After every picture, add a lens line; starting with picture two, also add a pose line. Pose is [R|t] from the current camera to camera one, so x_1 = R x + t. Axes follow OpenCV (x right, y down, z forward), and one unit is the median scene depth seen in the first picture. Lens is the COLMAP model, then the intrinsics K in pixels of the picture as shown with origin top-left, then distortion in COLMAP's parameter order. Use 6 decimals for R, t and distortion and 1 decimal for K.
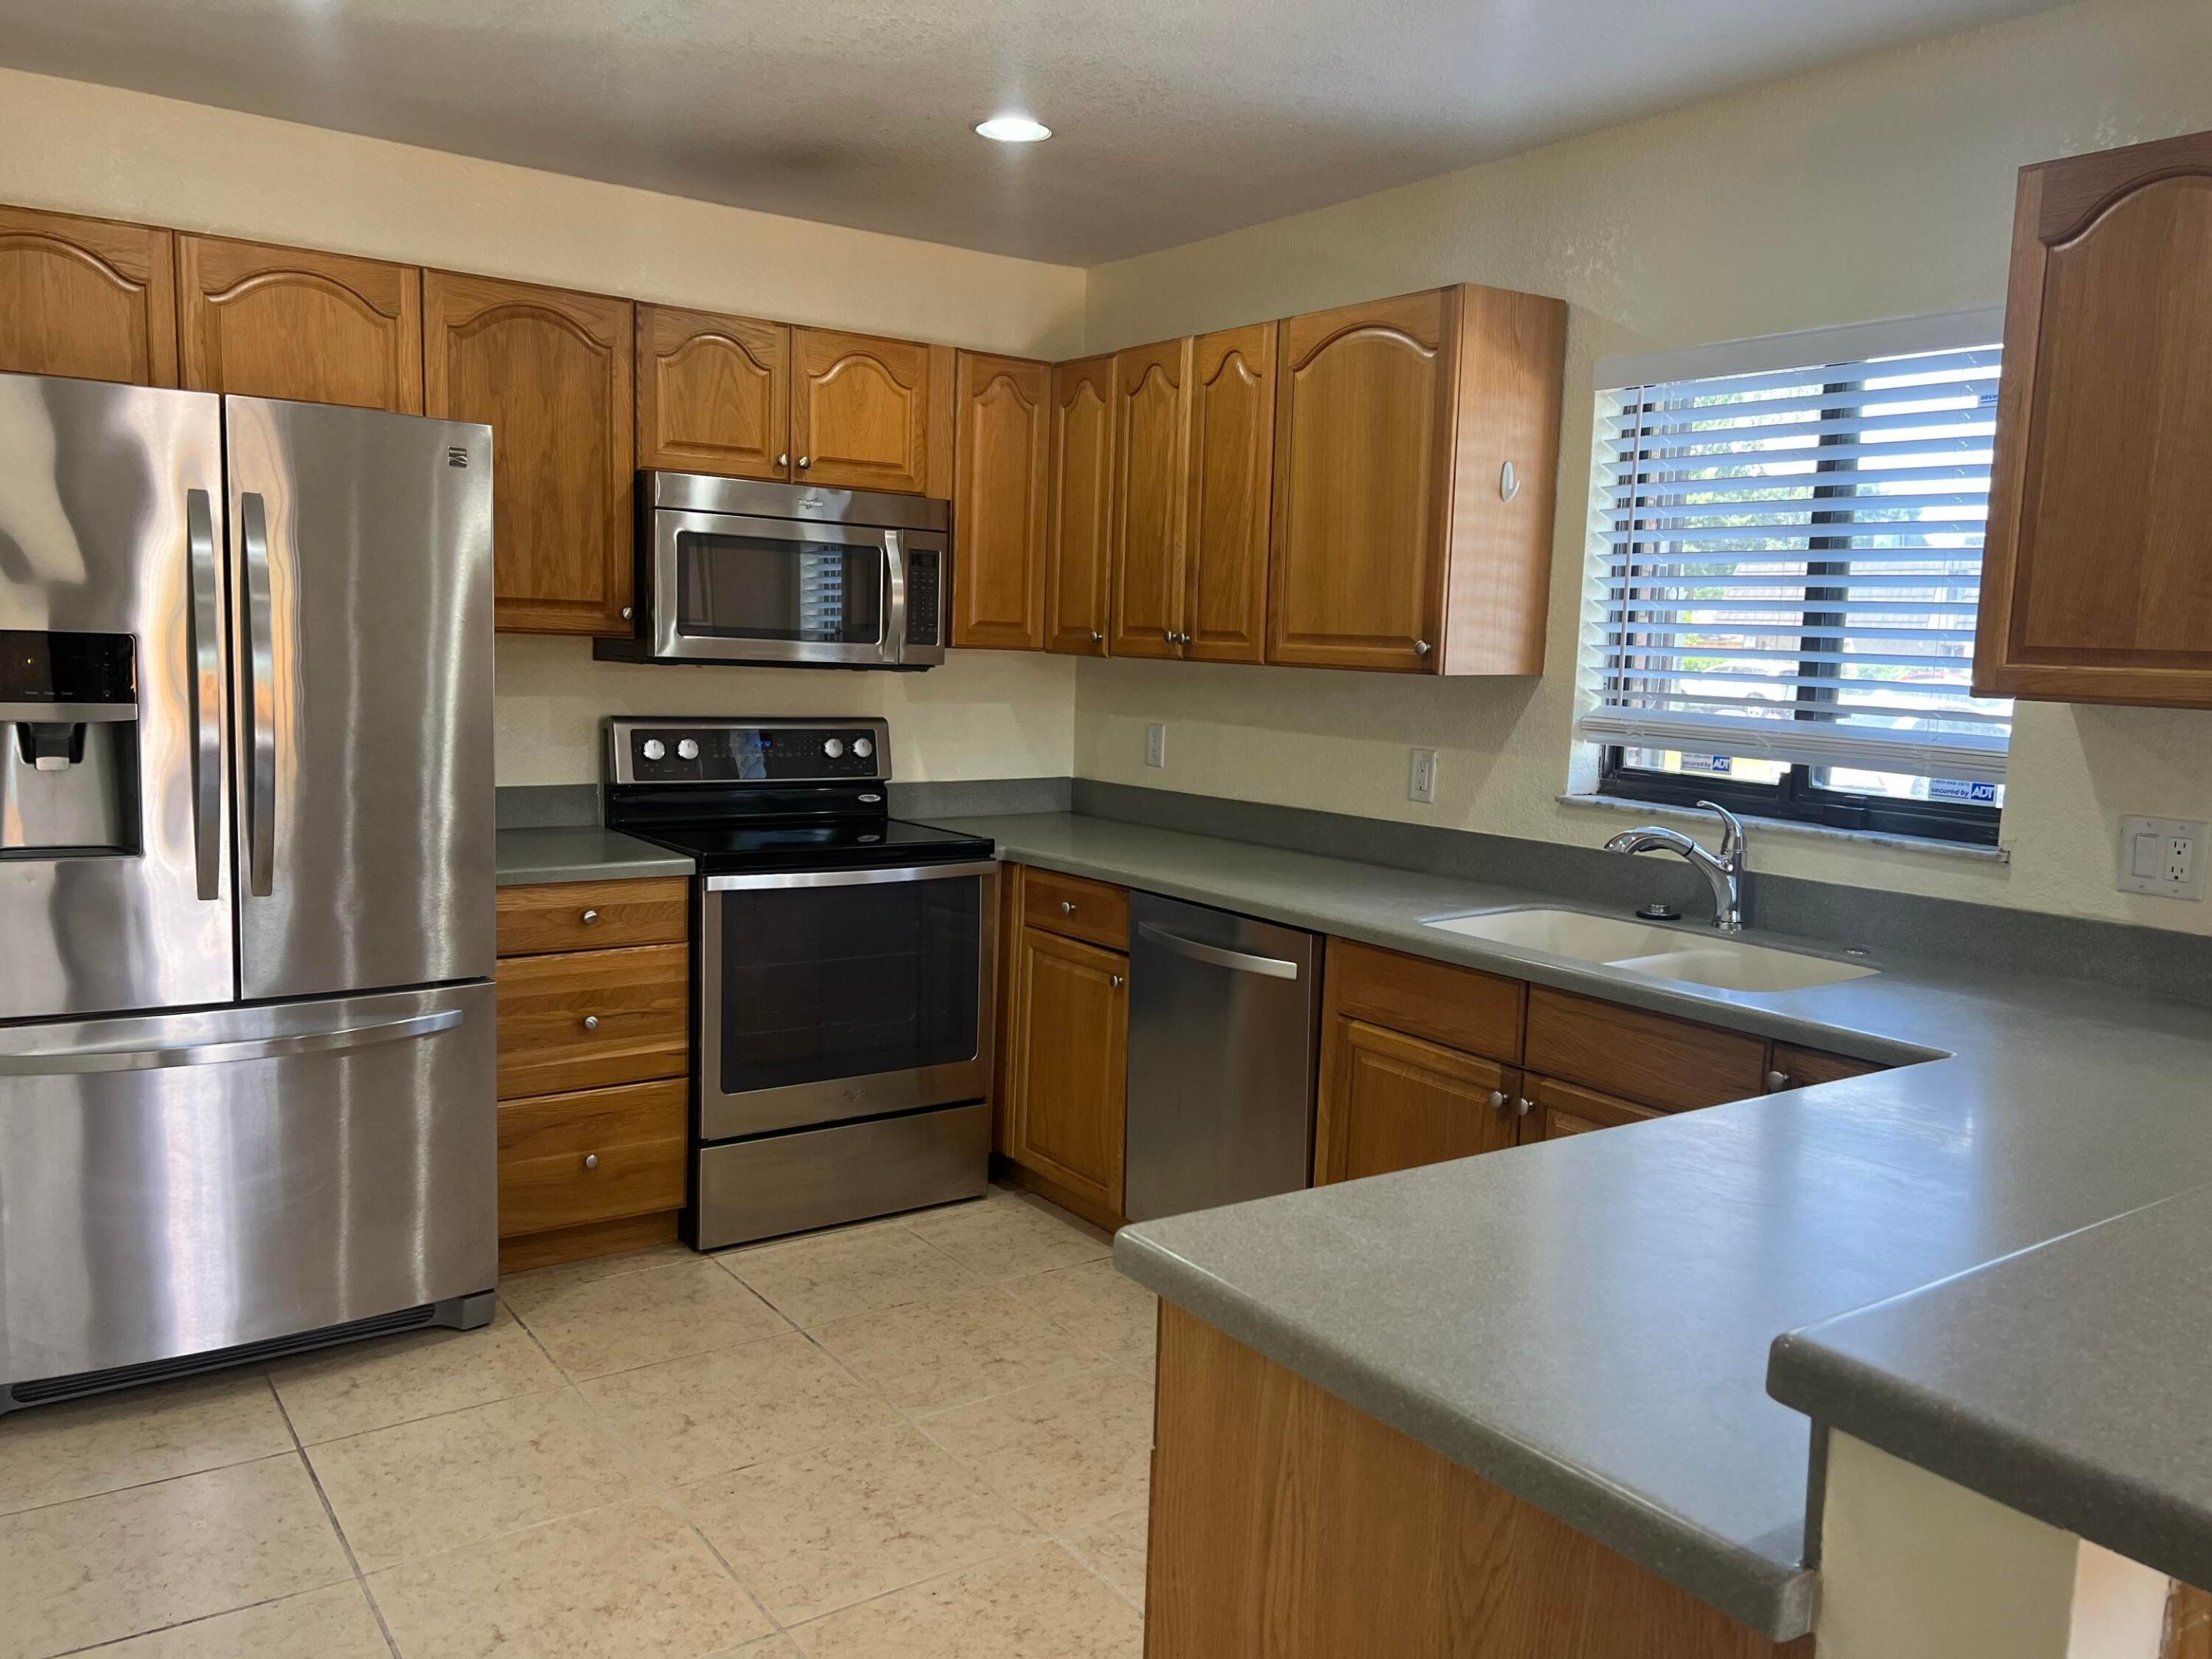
lens RADIAL K [[1684.9, 0, 1071.5], [0, 1684.9, 854.5], [0, 0, 1]] dist [0.035354, -0.057436]
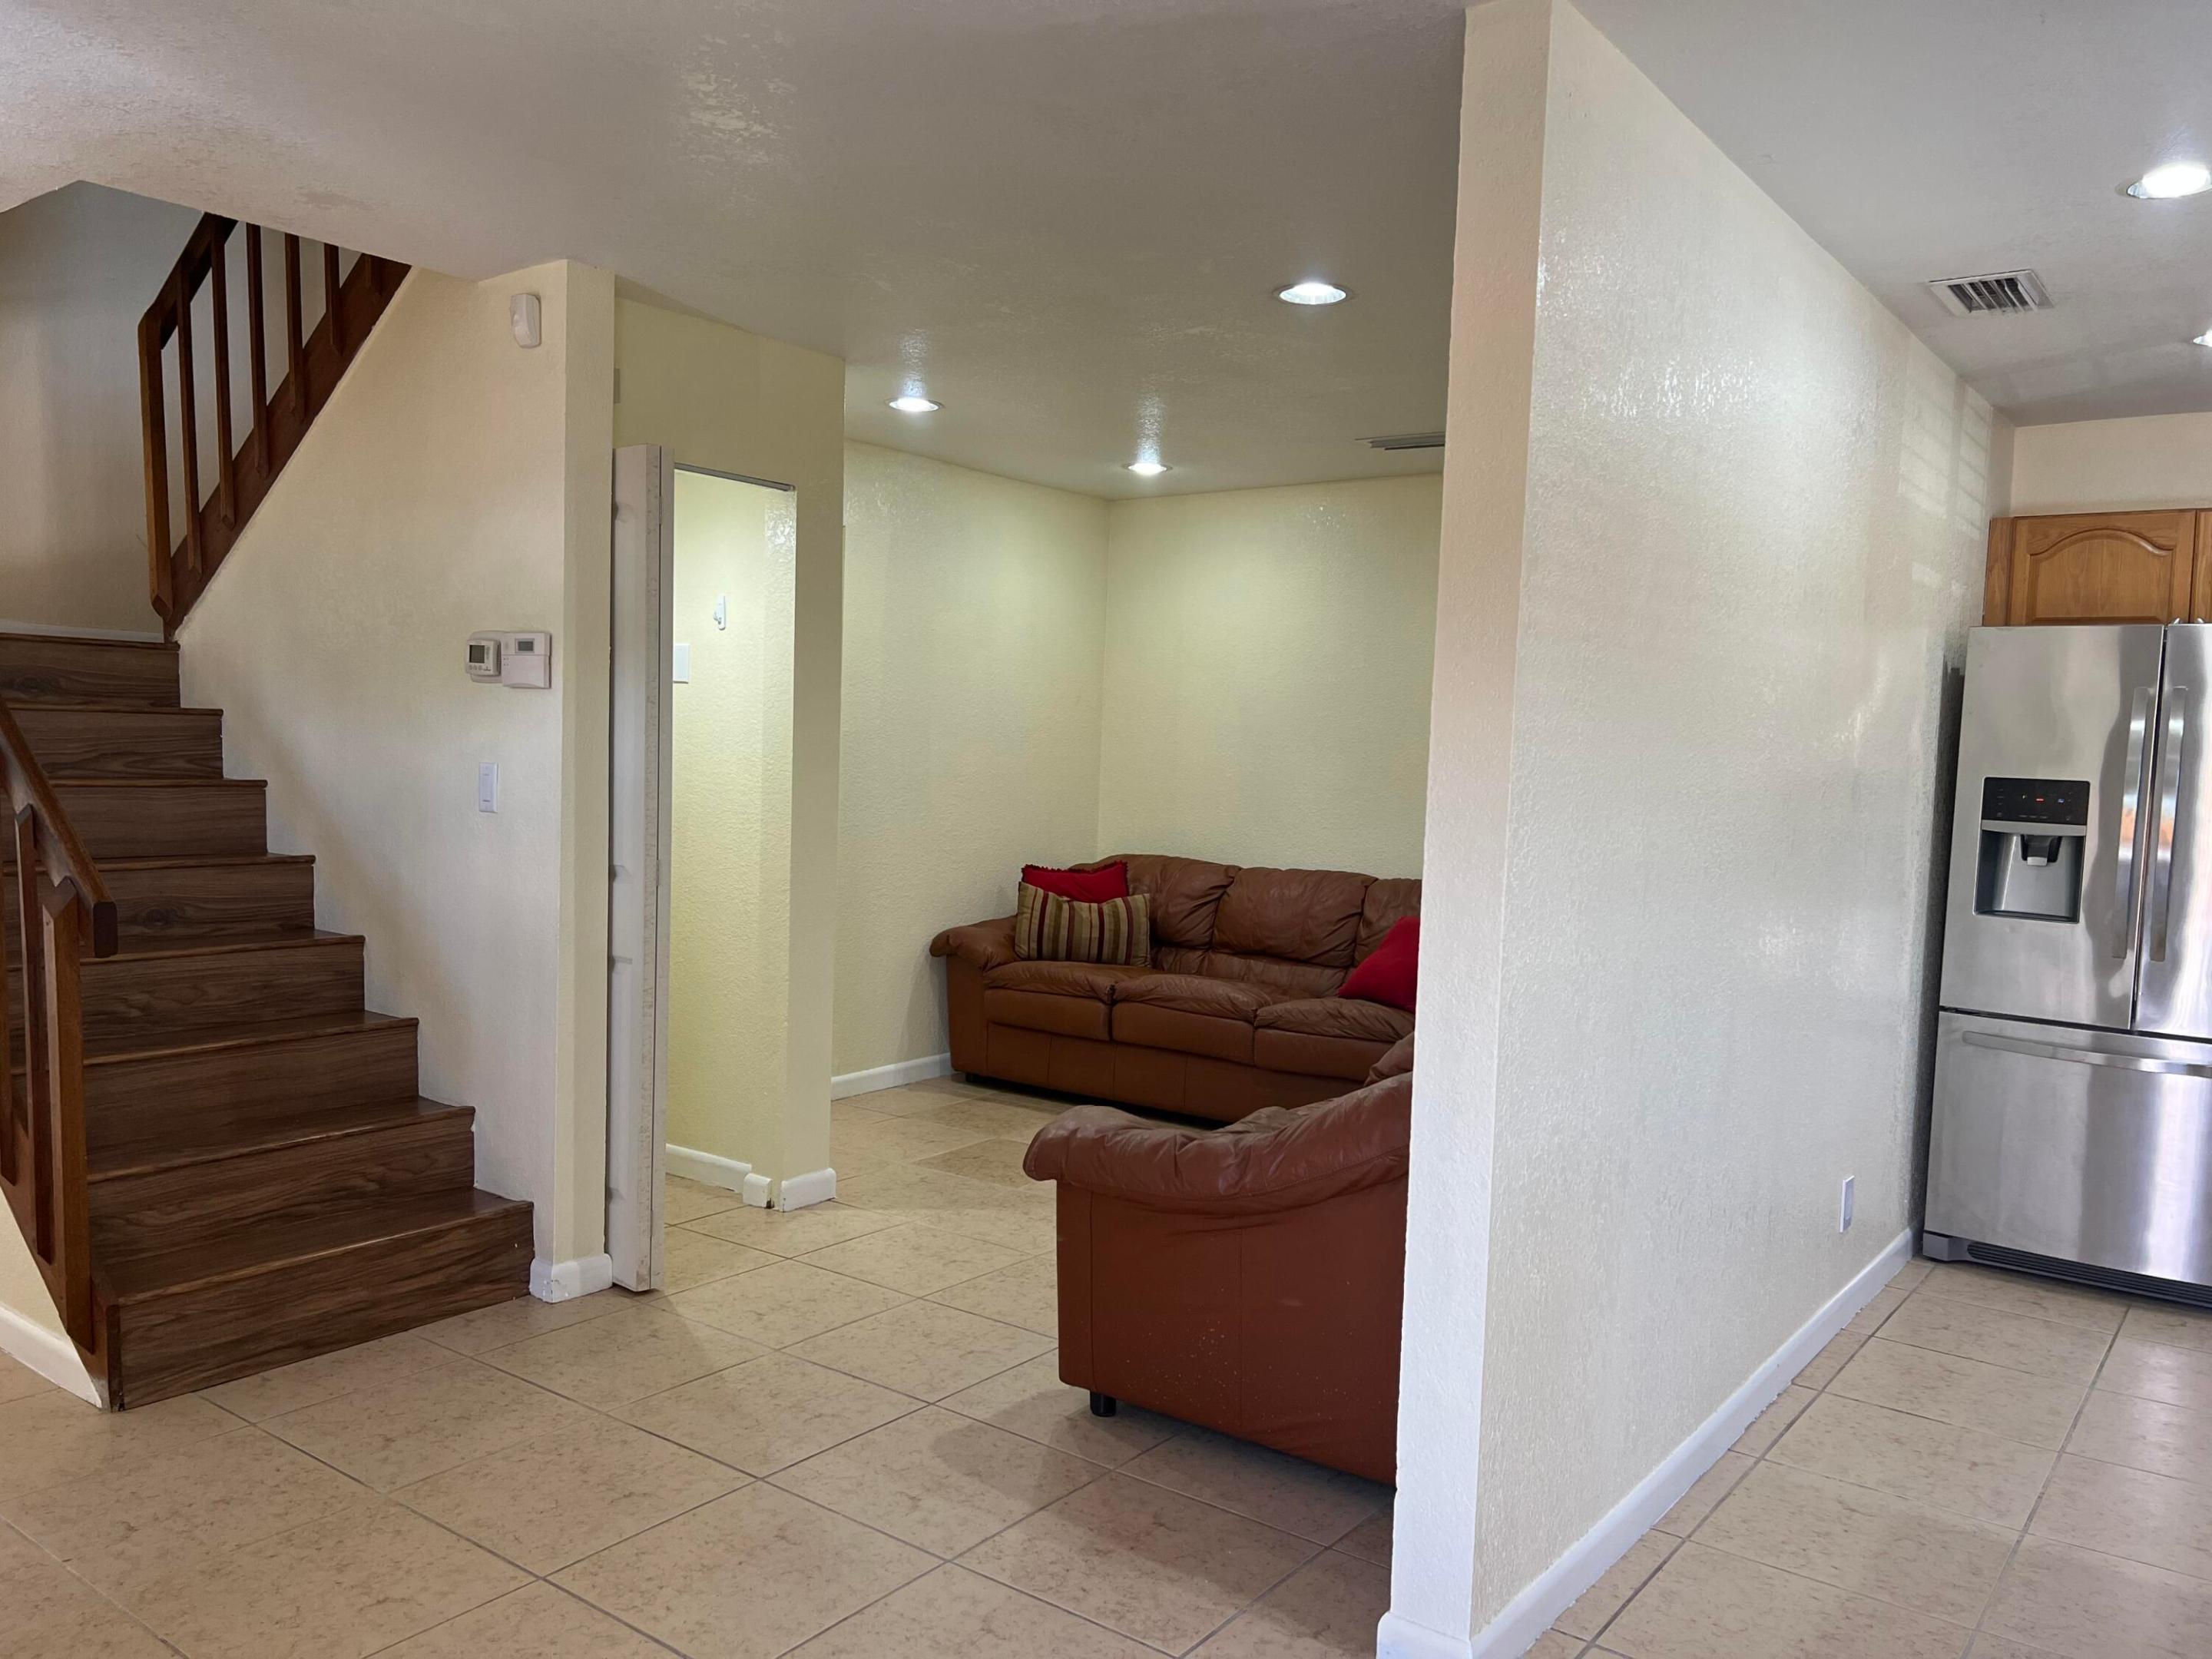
lens RADIAL K [[1684.9, 0, 1118.3], [0, 1684.9, 843.4], [0, 0, 1]] dist [0.035354, -0.057436]
pose [[0.305701, 0.039118, -0.951324, 0.529686], [-0.145068, 0.989404, -0.005932, 0.052694], [0.941011, 0.139820, 0.308137, -0.255397]]
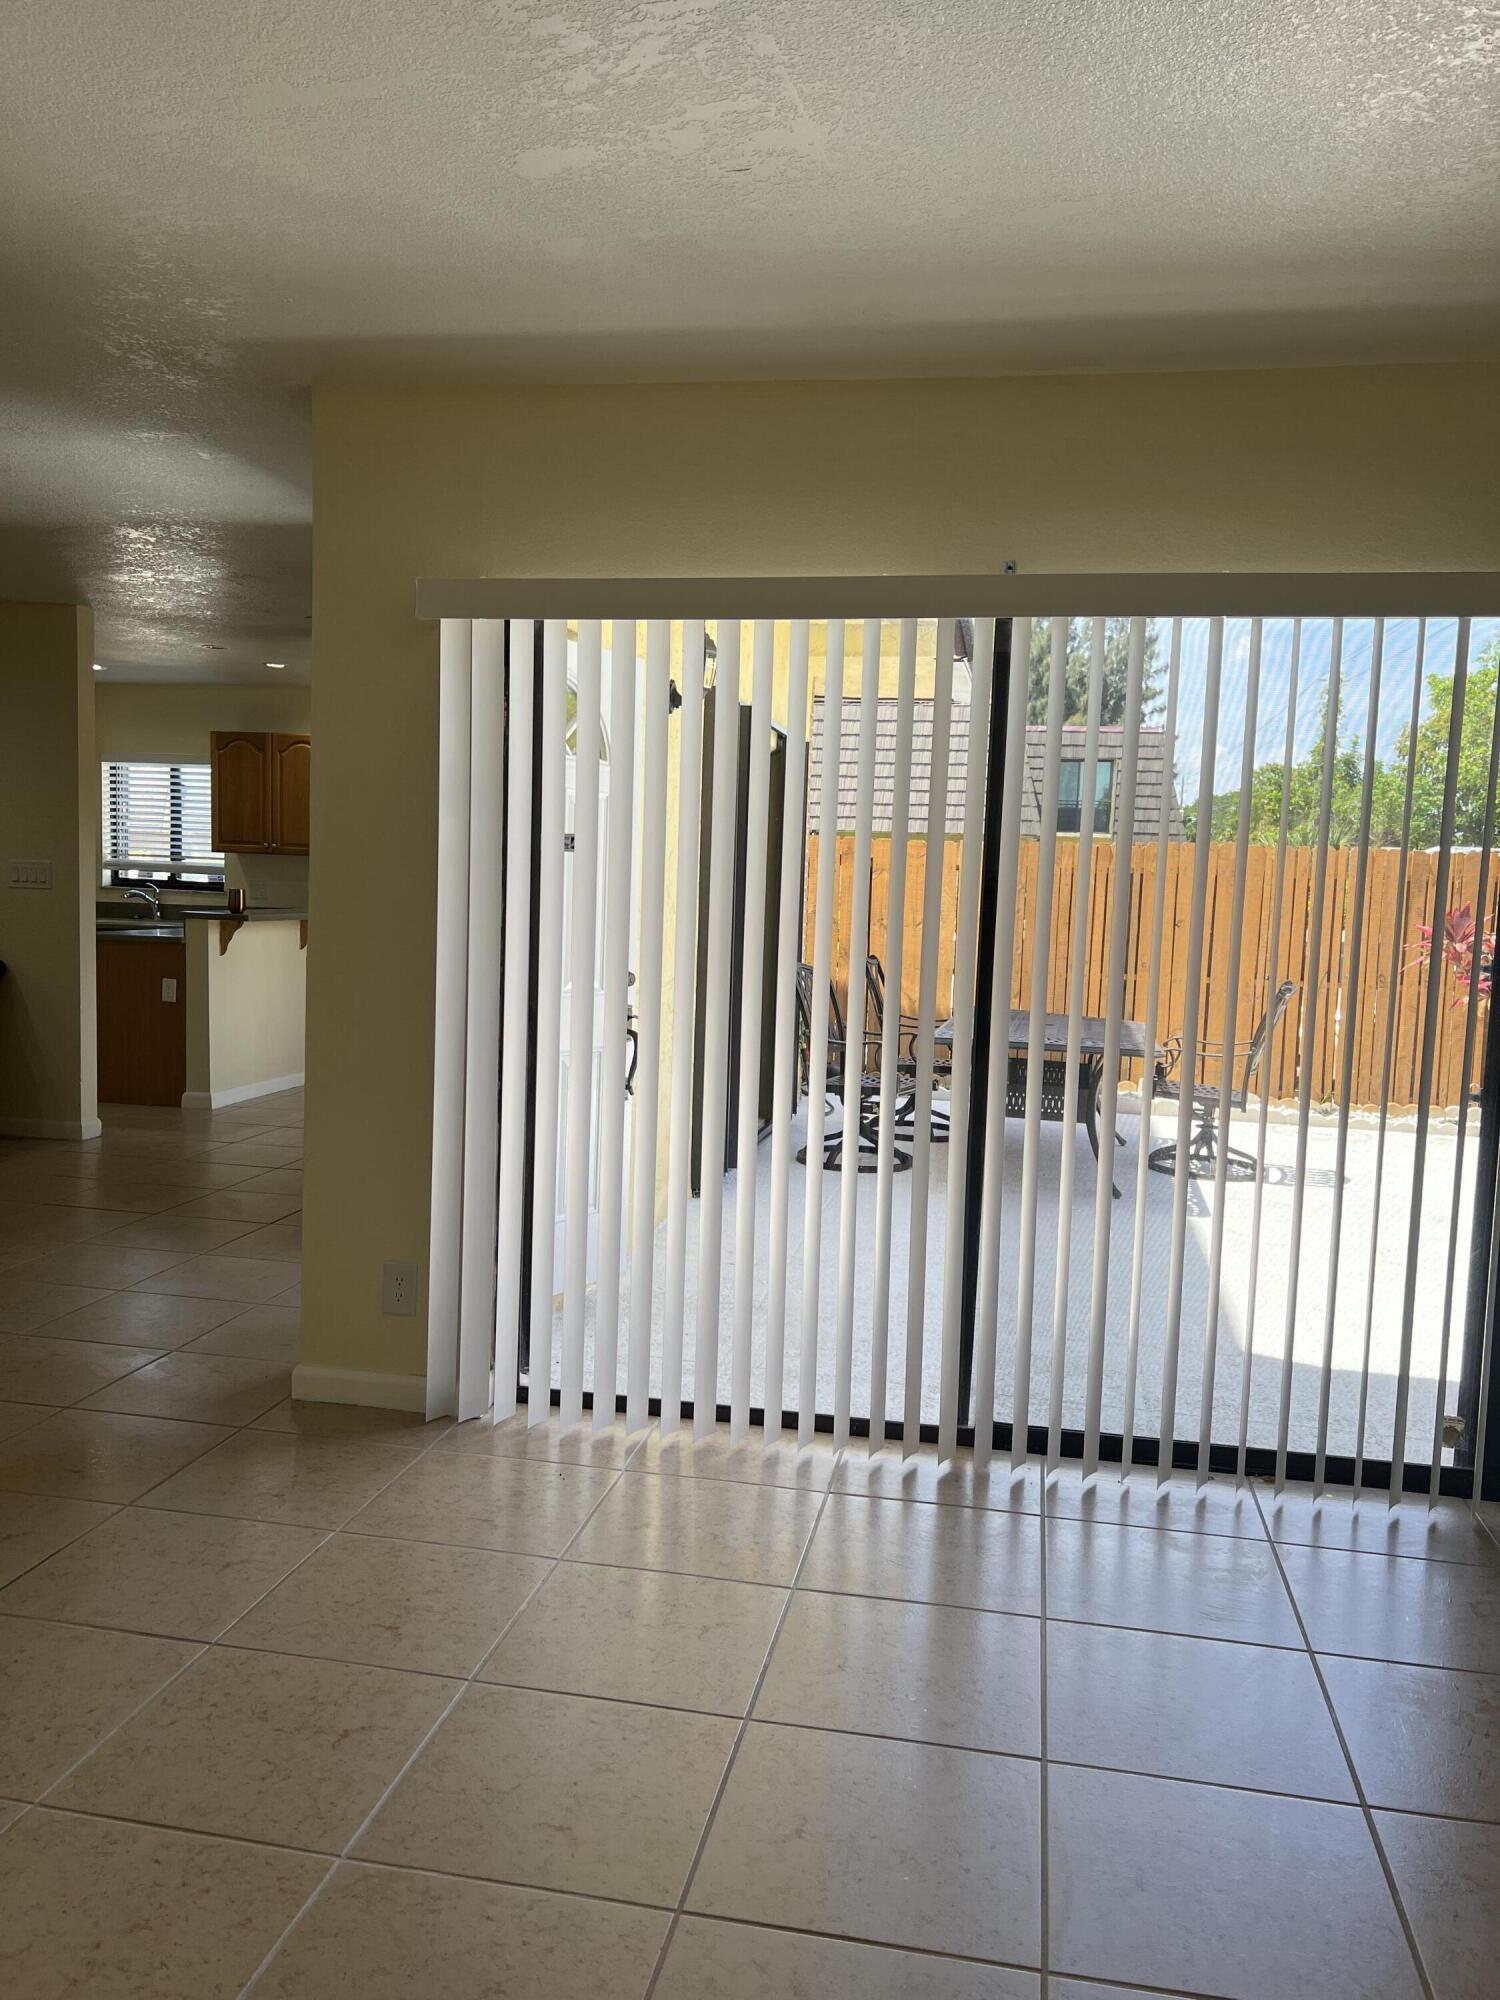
lens RADIAL K [[1523.4, 0, 755.3], [0, 1523.4, 1004.7], [0, 0, 1]] dist [0.035354, -0.057436]
pose [[0.711954, -0.066837, 0.699039, -0.869160], [0.080492, 0.996666, 0.013315, 0.250193], [-0.697598, 0.046787, 0.714960, -1.929004]]
